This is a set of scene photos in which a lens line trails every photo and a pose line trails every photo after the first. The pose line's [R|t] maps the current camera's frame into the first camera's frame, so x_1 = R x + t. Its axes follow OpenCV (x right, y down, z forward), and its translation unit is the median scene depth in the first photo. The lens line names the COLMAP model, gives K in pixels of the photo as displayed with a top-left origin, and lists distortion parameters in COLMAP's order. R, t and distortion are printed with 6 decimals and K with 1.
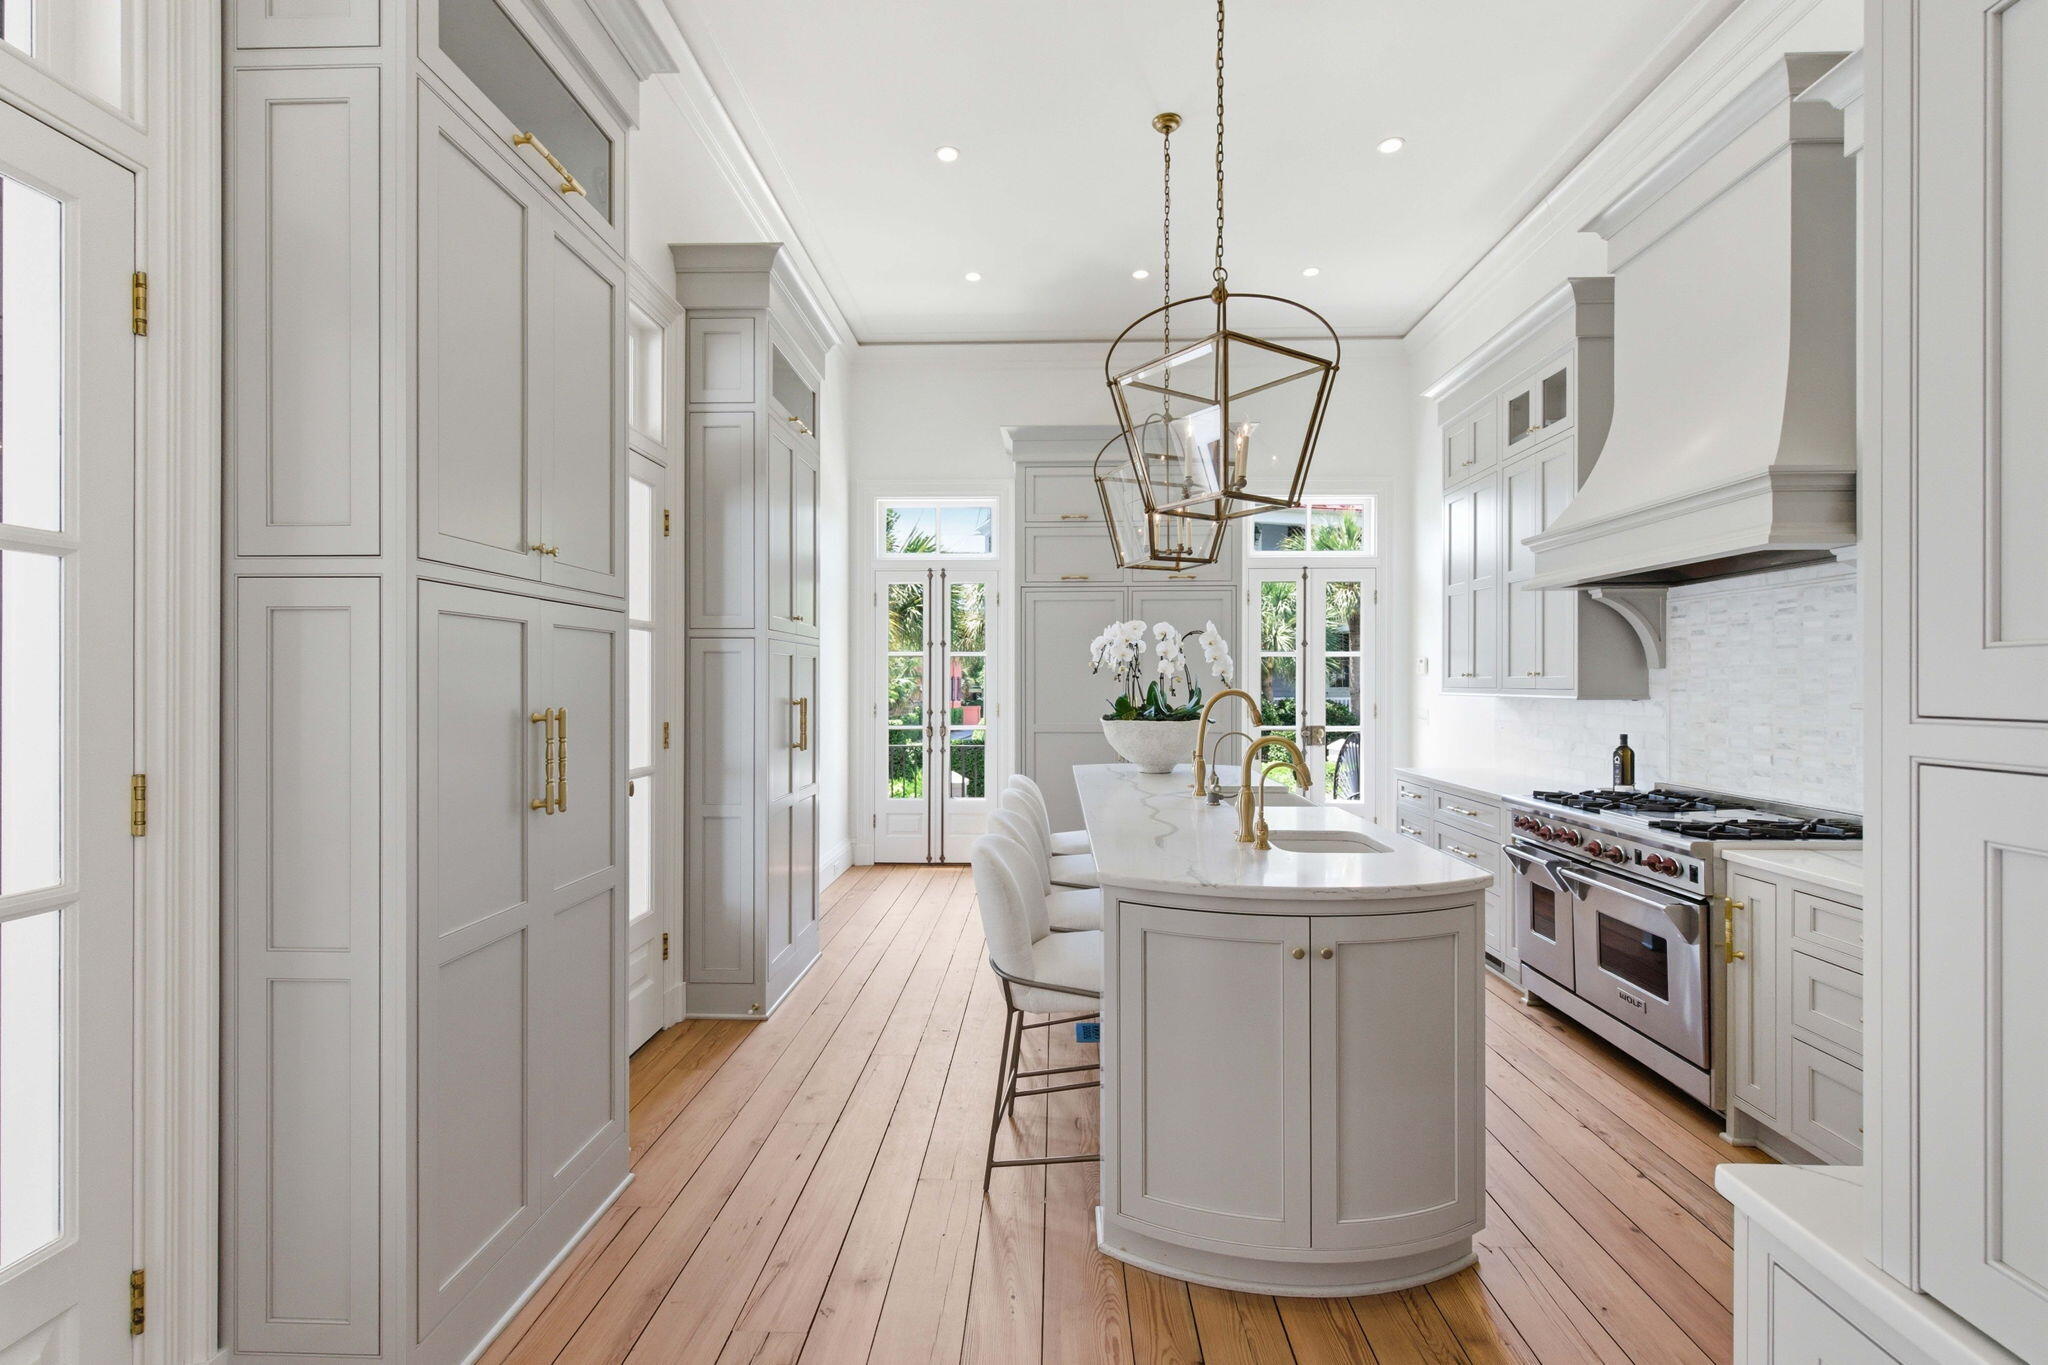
lens RADIAL K [[927.7, 0, 1035.8], [0, 927.7, 682.7], [0, 0, 1]] dist [0.005697, -0.002195]
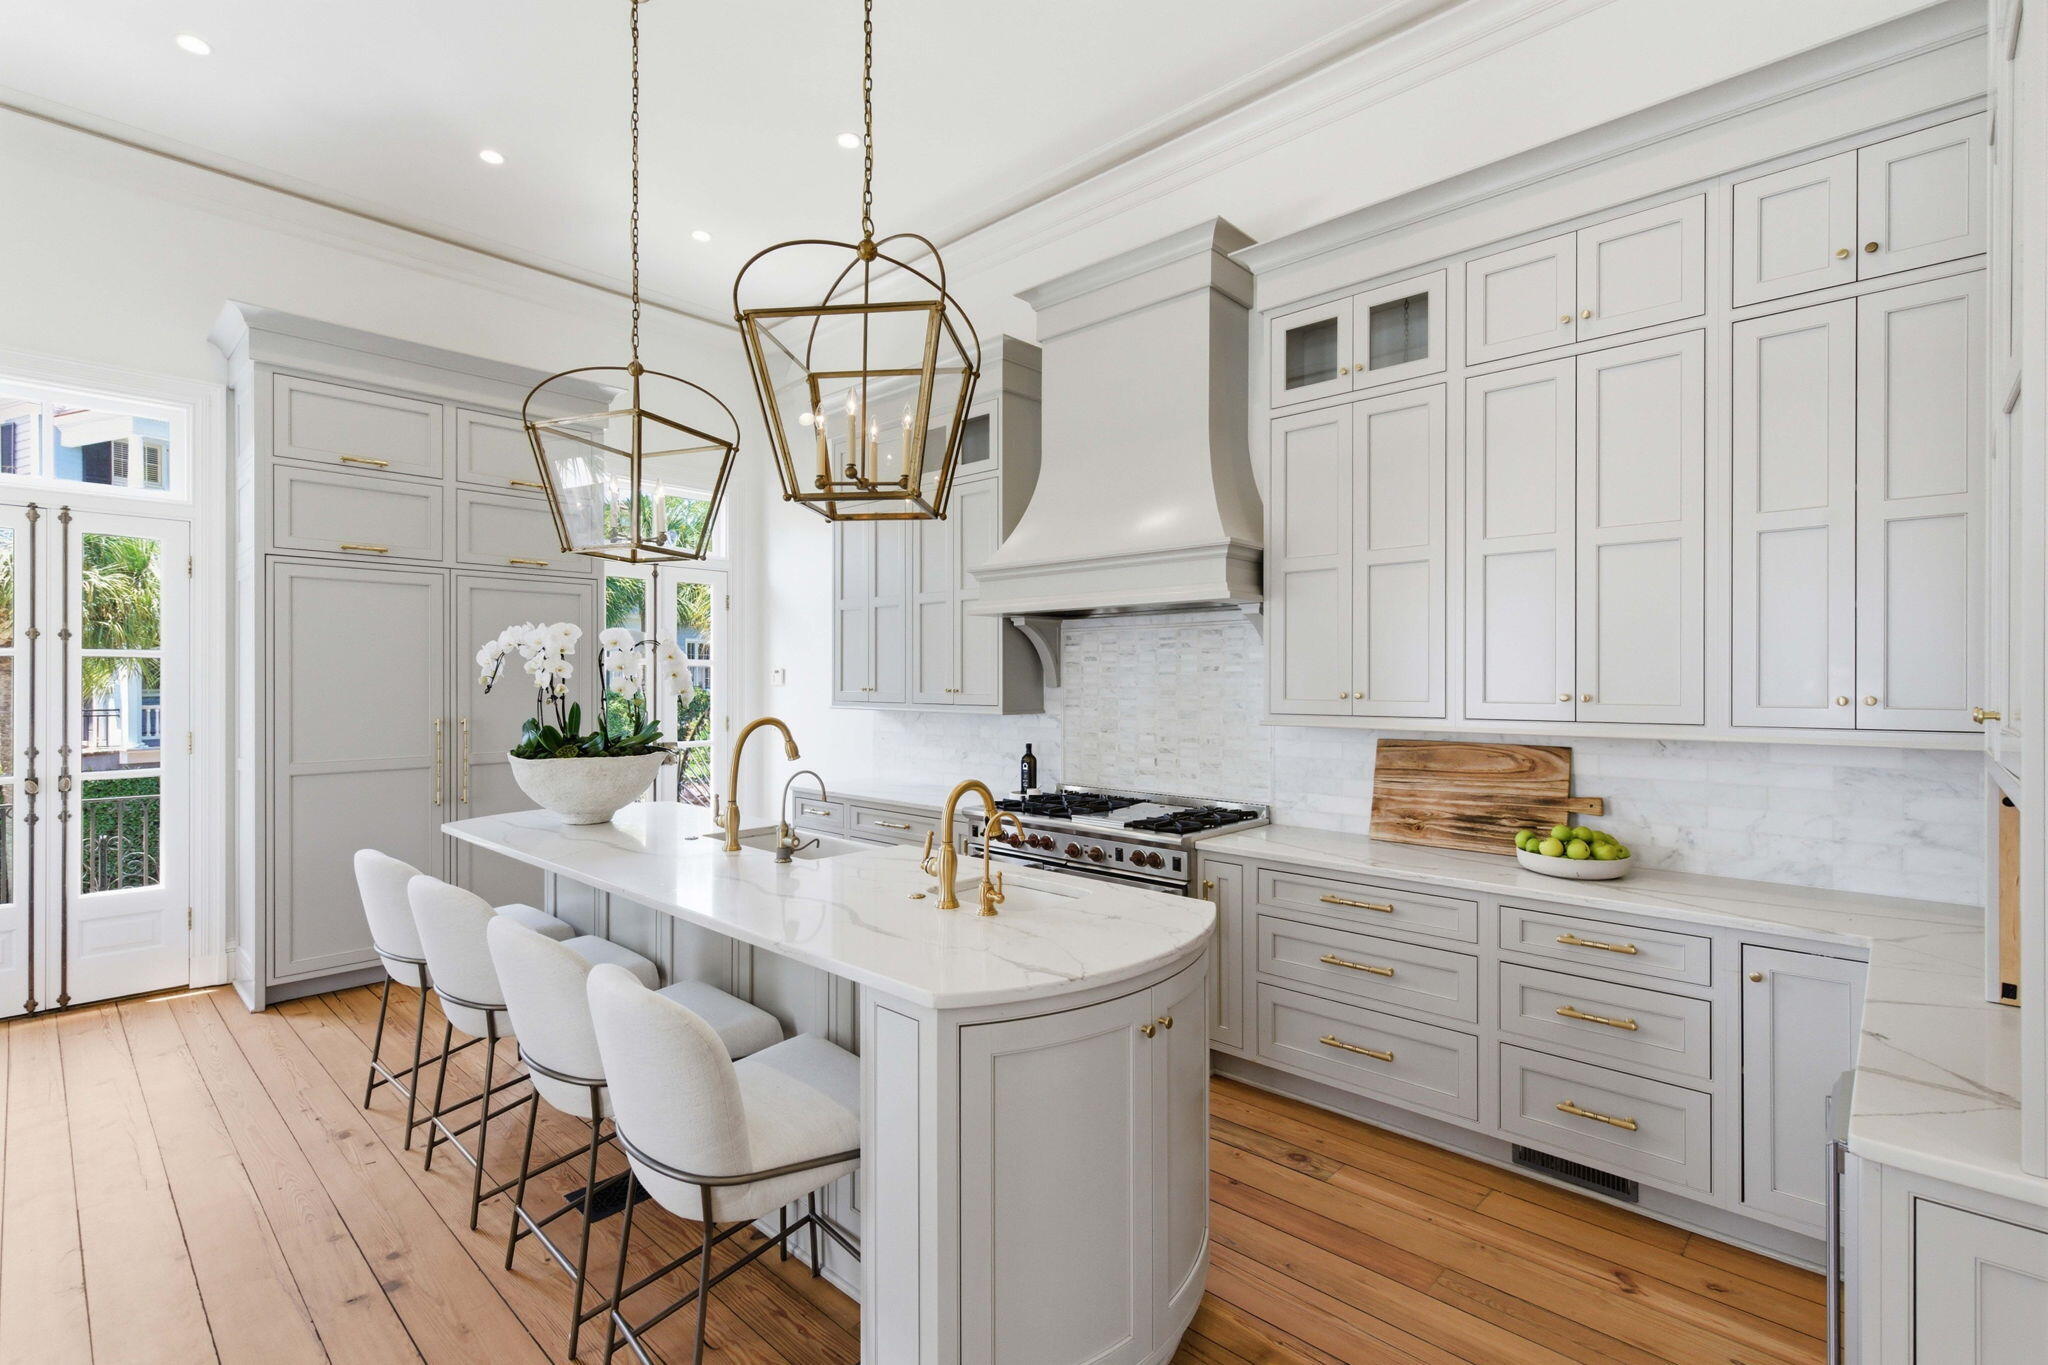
lens RADIAL K [[927.7, 0, 1028.5], [0, 927.7, 679.3], [0, 0, 1]] dist [0.005697, -0.002195]
pose [[0.656634, 0.001643, 0.754208, -0.245456], [-0.002666, 0.999996, 0.000142, -0.026032], [-0.754205, -0.002104, 0.656636, 0.256239]]
